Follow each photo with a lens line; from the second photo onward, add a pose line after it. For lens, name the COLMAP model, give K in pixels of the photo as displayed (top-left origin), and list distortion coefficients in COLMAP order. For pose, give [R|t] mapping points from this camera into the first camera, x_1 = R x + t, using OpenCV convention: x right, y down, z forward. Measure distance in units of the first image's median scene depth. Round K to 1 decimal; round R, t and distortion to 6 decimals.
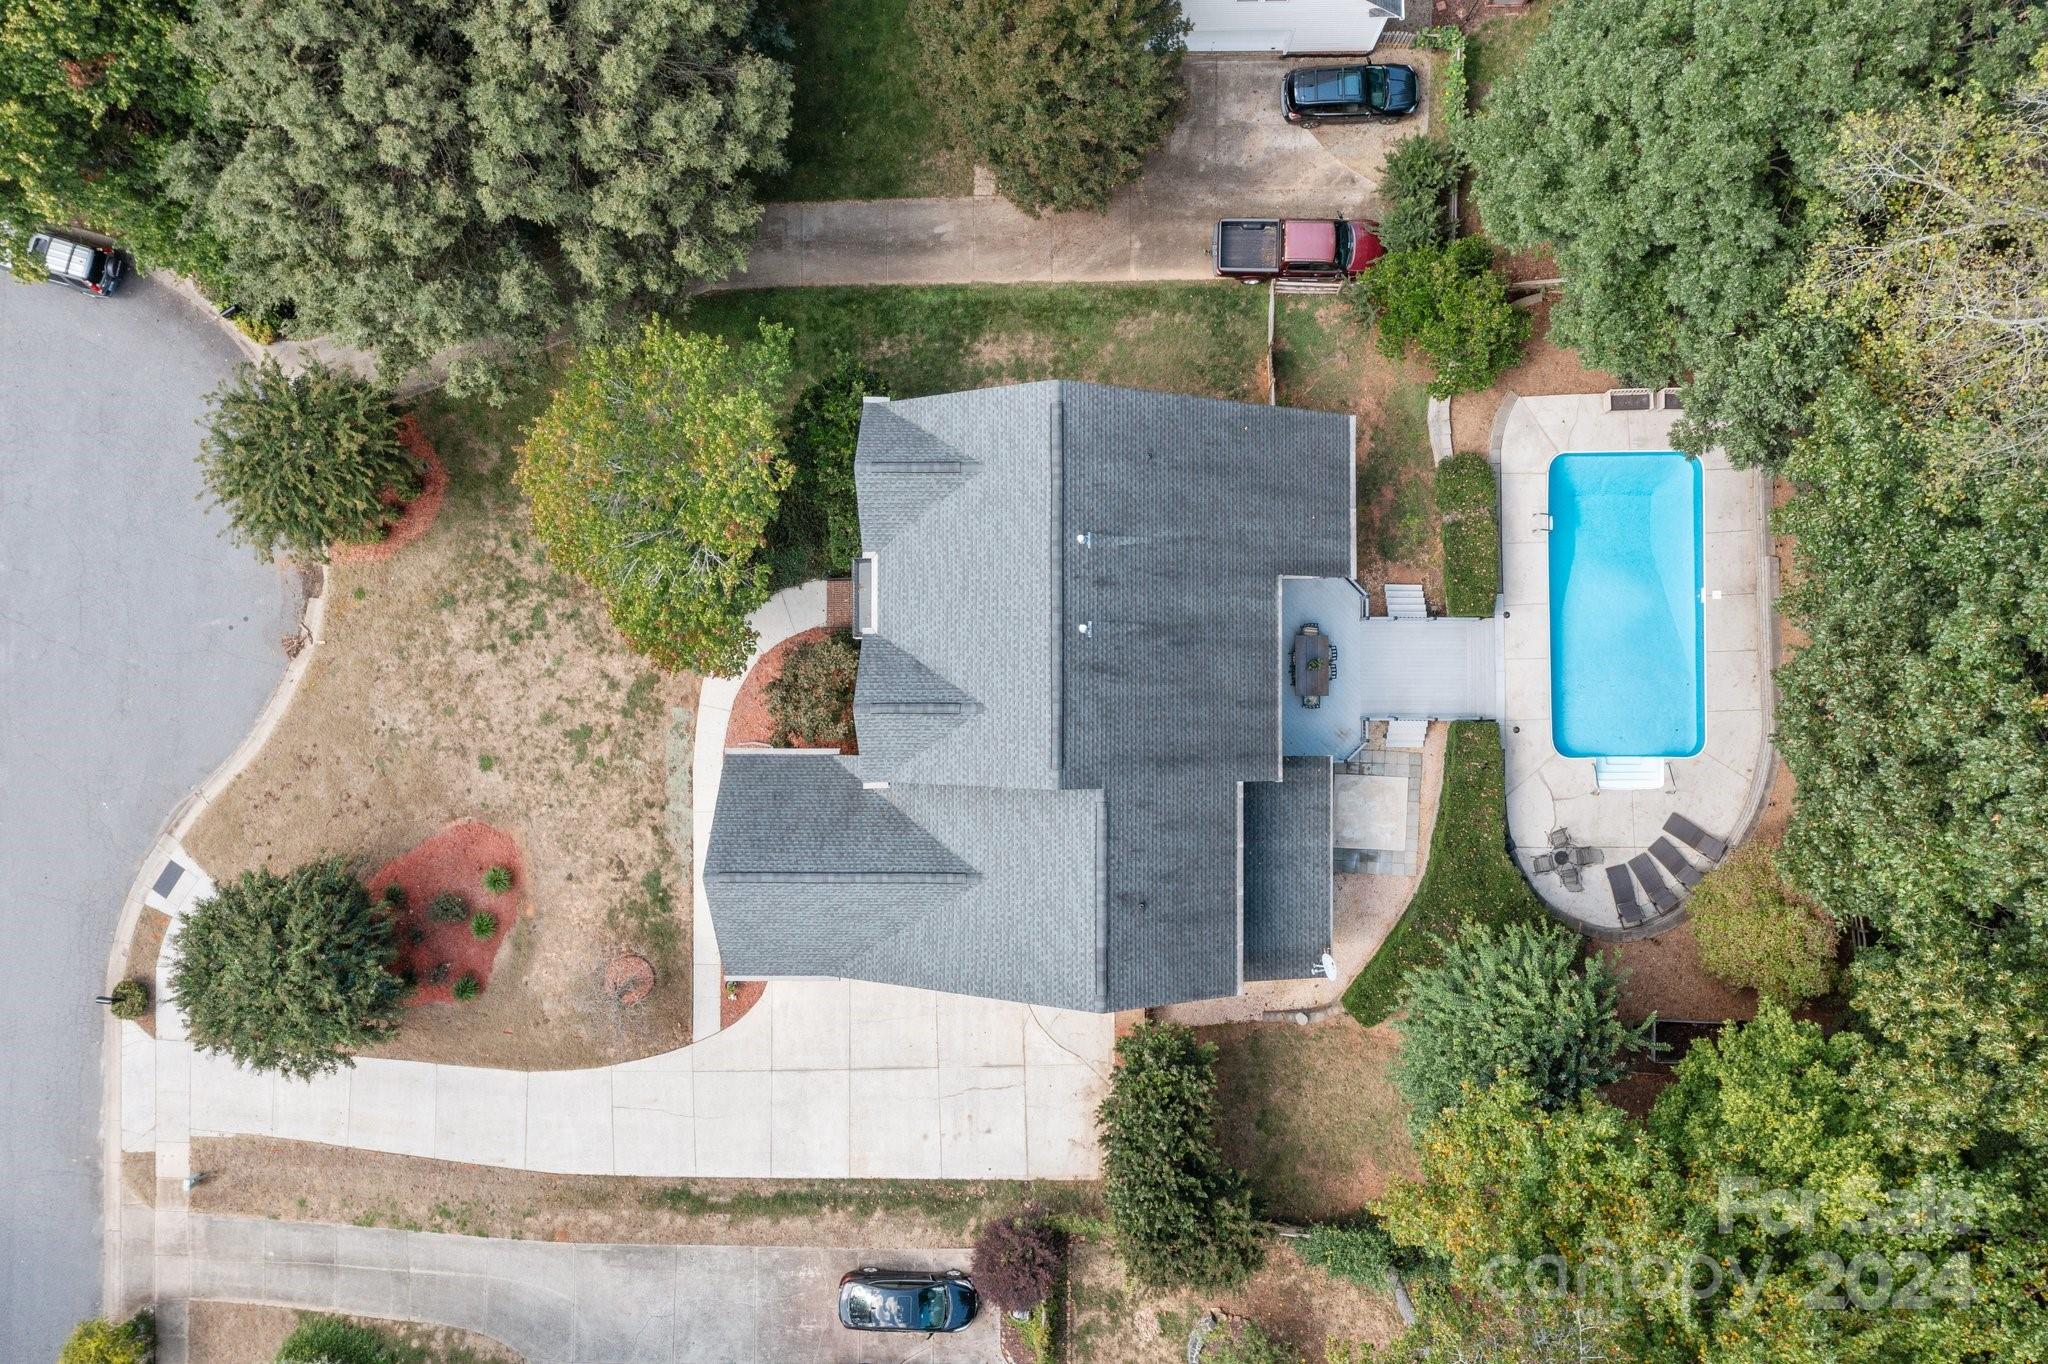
lens RADIAL K [[1627.8, 0, 1014.6], [0, 1627.8, 680.2], [0, 0, 1]] dist [-0.003313, -0.001832]
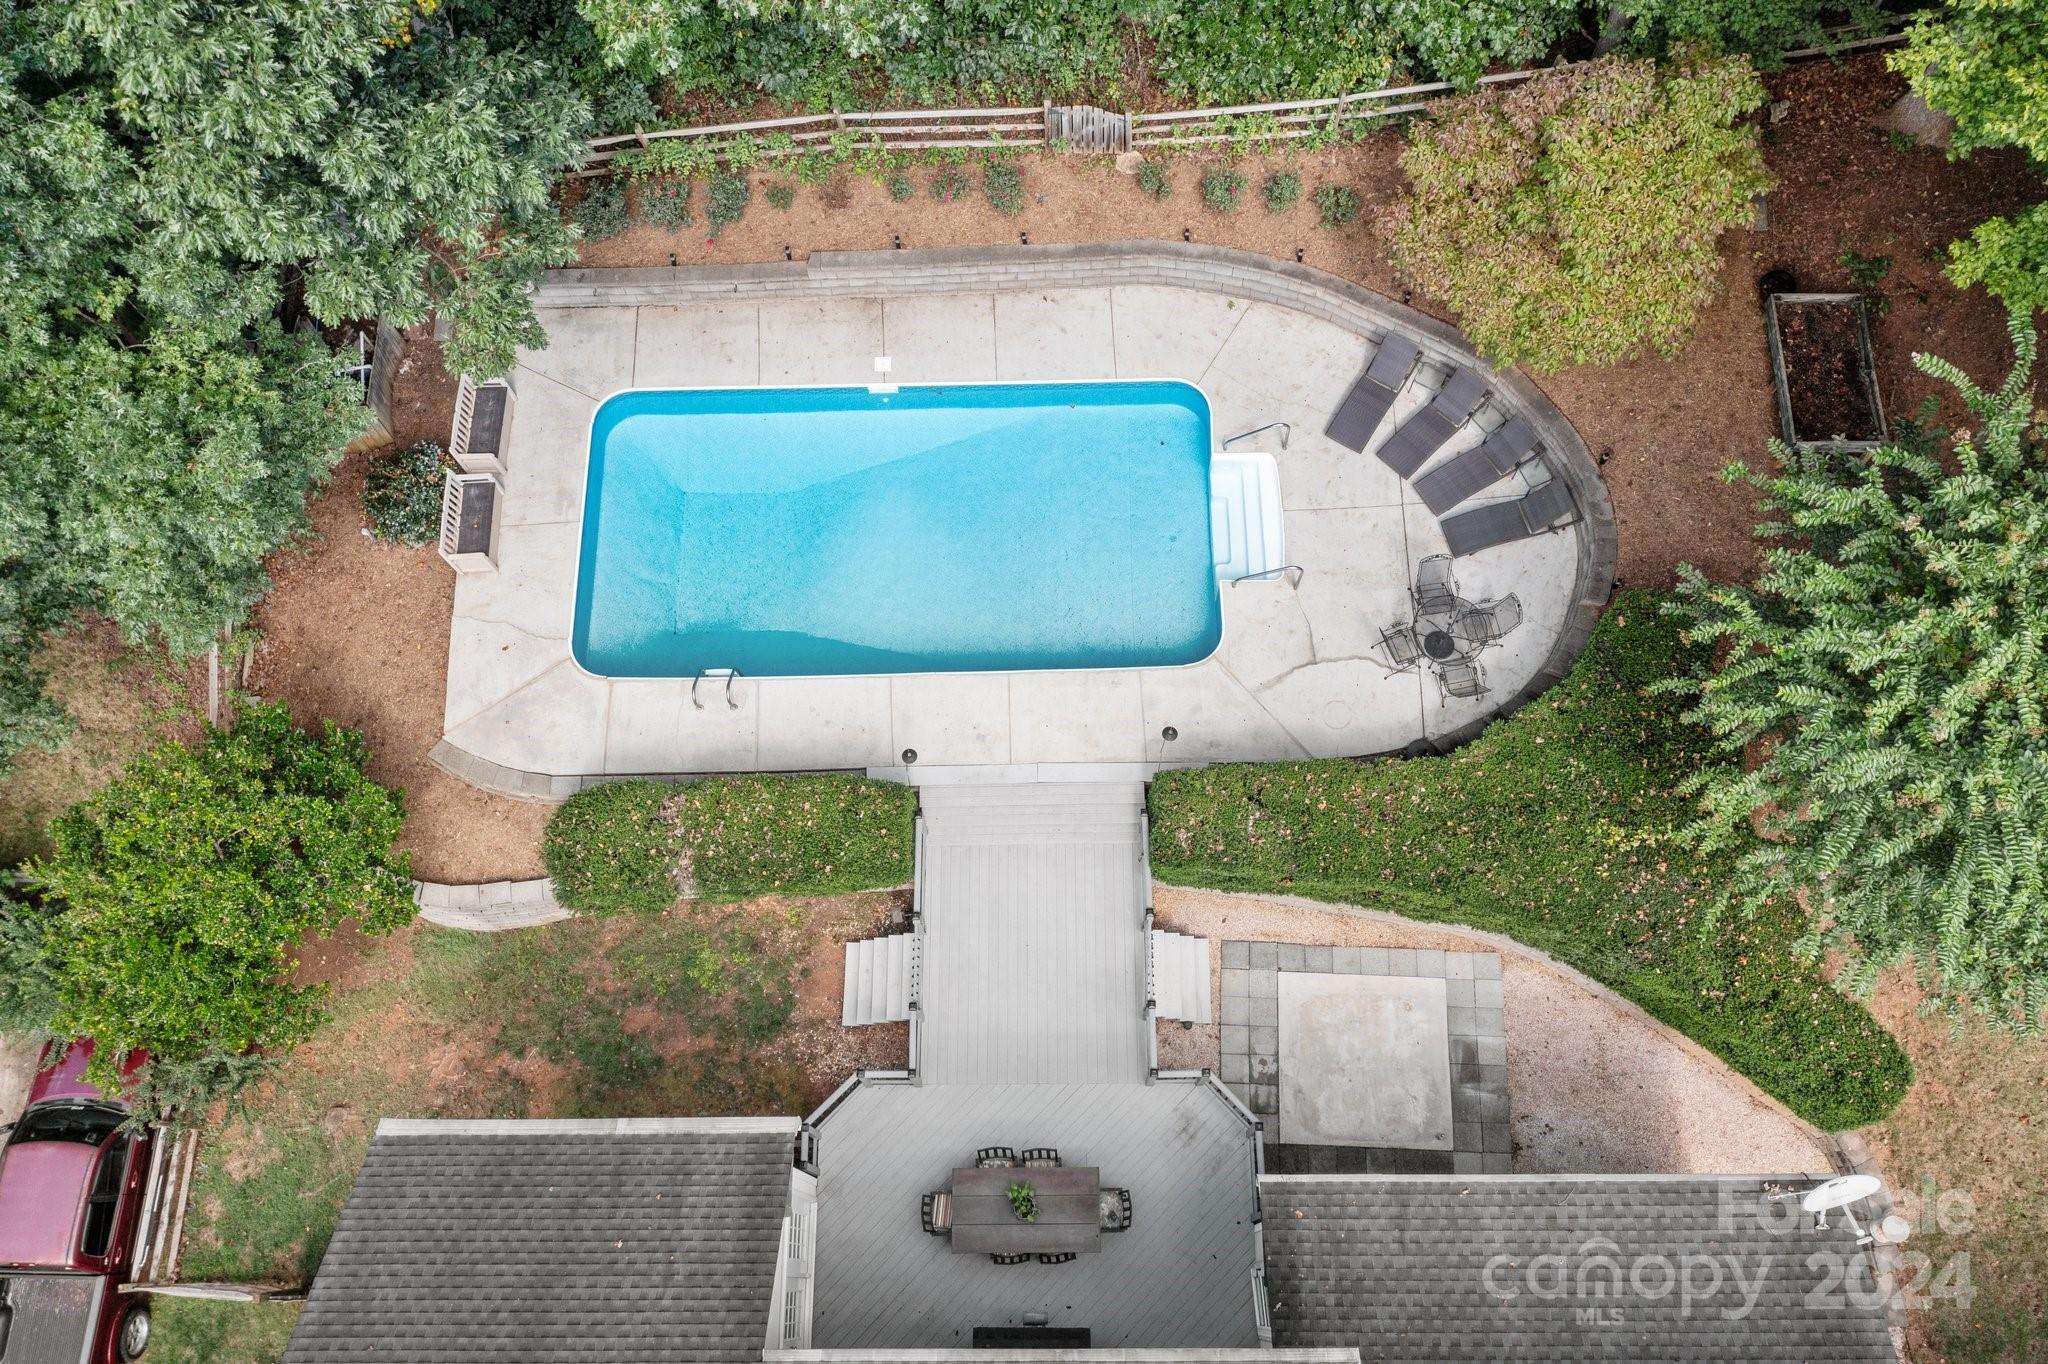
lens RADIAL K [[1627.8, 0, 1014.6], [0, 1627.8, 680.2], [0, 0, 1]] dist [-0.003313, -0.001832]
pose [[0.001468, -0.926237, 0.376939, 0.152029], [0.999681, -0.008147, -0.023911, -0.000829], [0.025218, 0.376854, 0.925929, 0.572292]]
